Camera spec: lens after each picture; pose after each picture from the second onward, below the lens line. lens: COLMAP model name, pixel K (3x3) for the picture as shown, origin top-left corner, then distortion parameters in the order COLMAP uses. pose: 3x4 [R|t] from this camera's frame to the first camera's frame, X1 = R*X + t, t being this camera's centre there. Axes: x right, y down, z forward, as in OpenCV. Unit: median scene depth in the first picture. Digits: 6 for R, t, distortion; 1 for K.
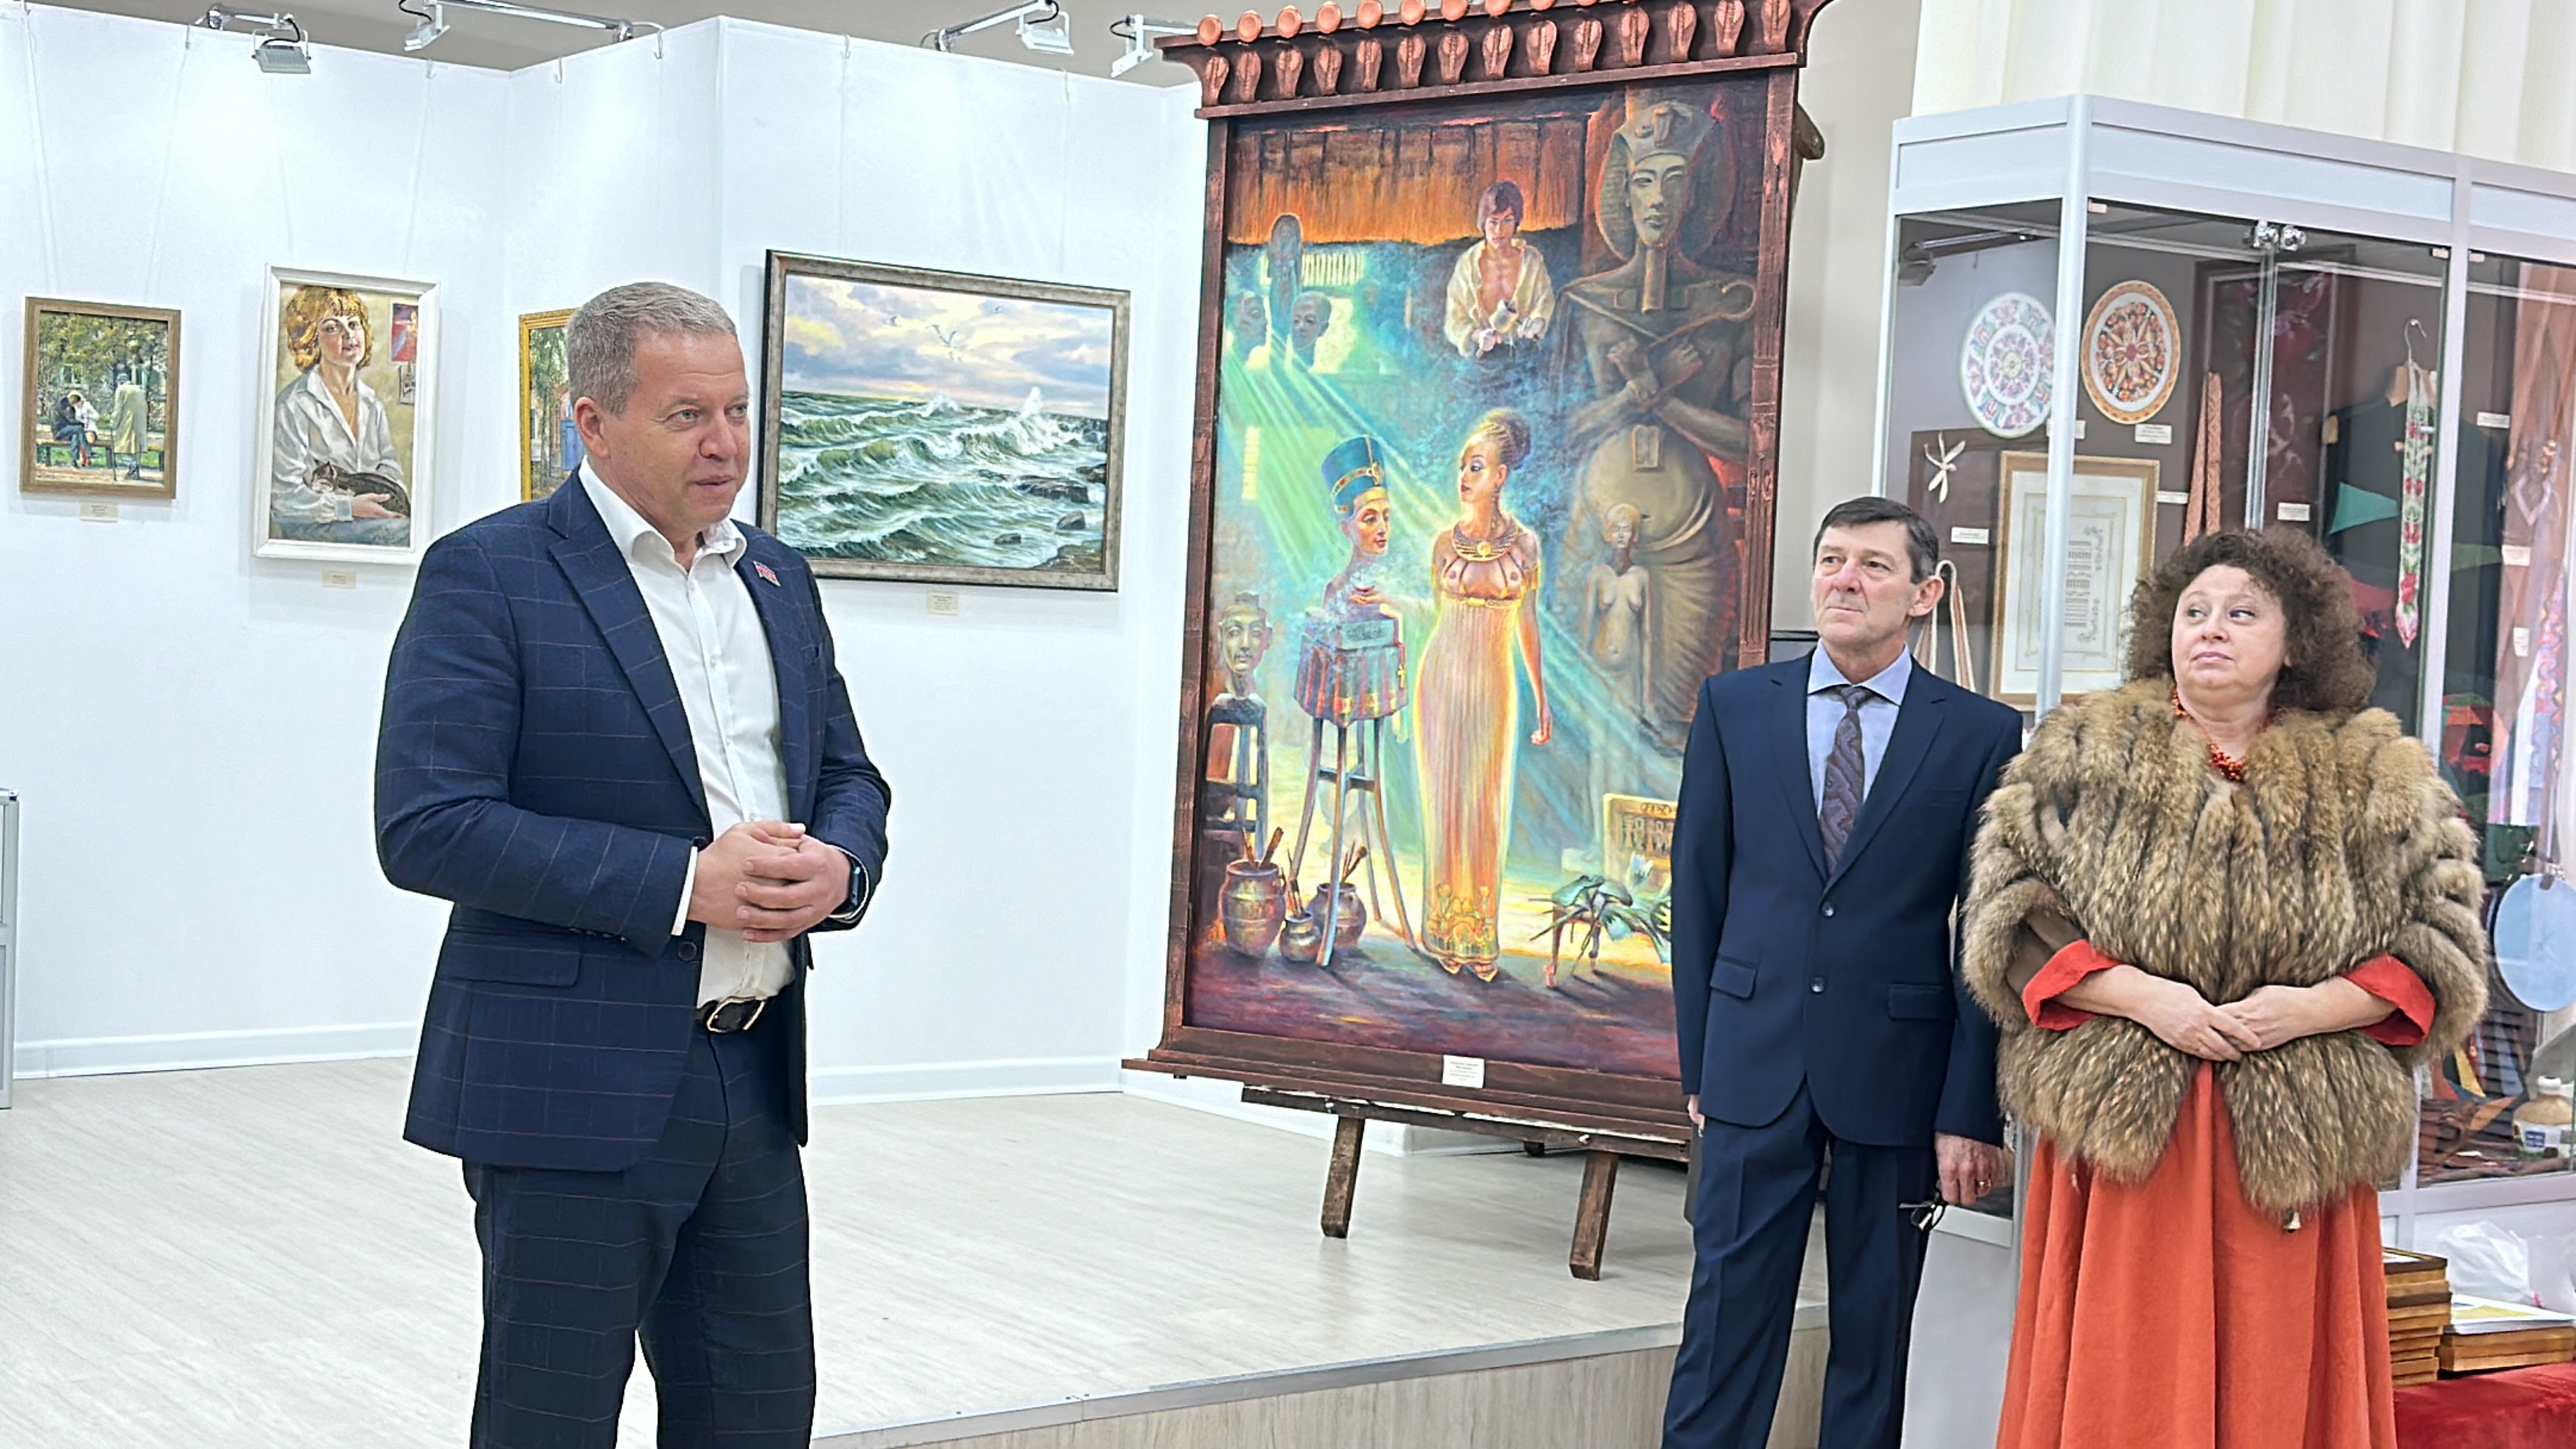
lens RADIAL K [[3520.2, 0, 1288.0], [0, 3520.2, 724.5], [0, 0, 1]] dist [0.104600, -0.071060]
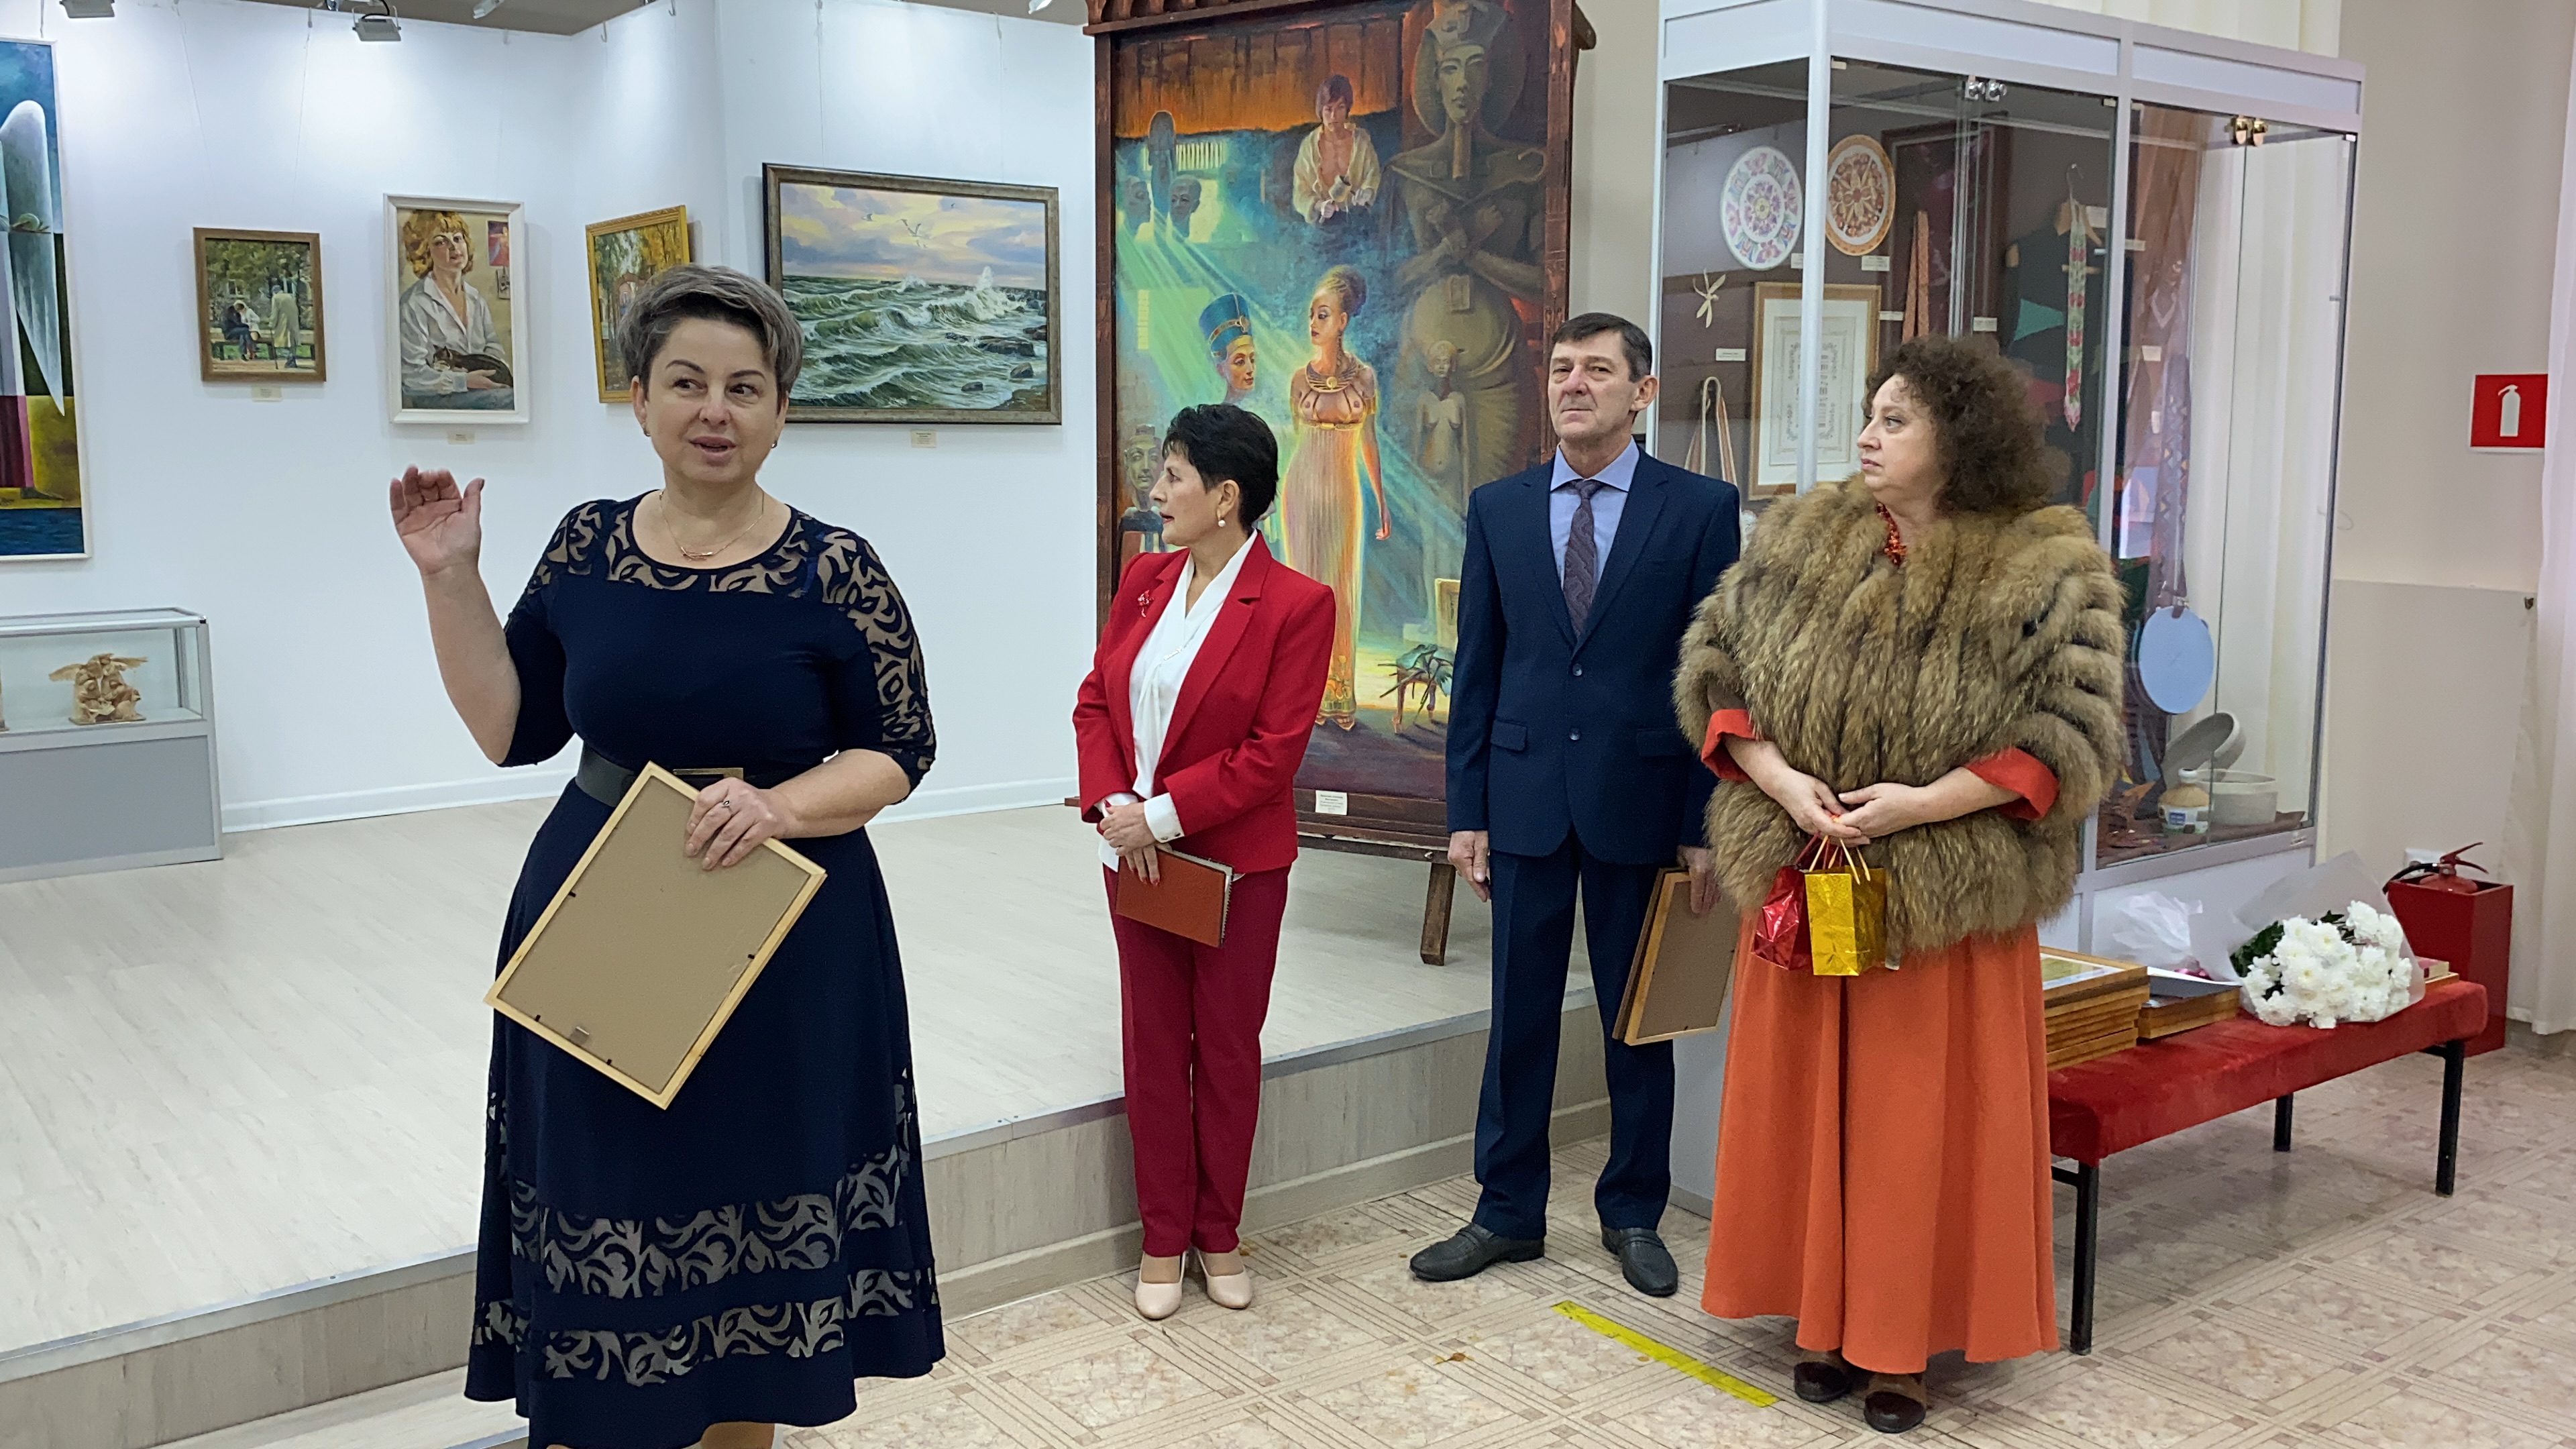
lens RADIAL K [[2296.1, 0, 1288.0], [0, 2296.1, 724.5], [0, 0, 1]] dist [0.172918, -0.613014]
pose [[0.998858, -0.043587, 0.019567, 0.018841], [0.041438, 0.994192, 0.099319, -0.011202], [-0.023783, -0.098395, 0.994863, 0.179678]]
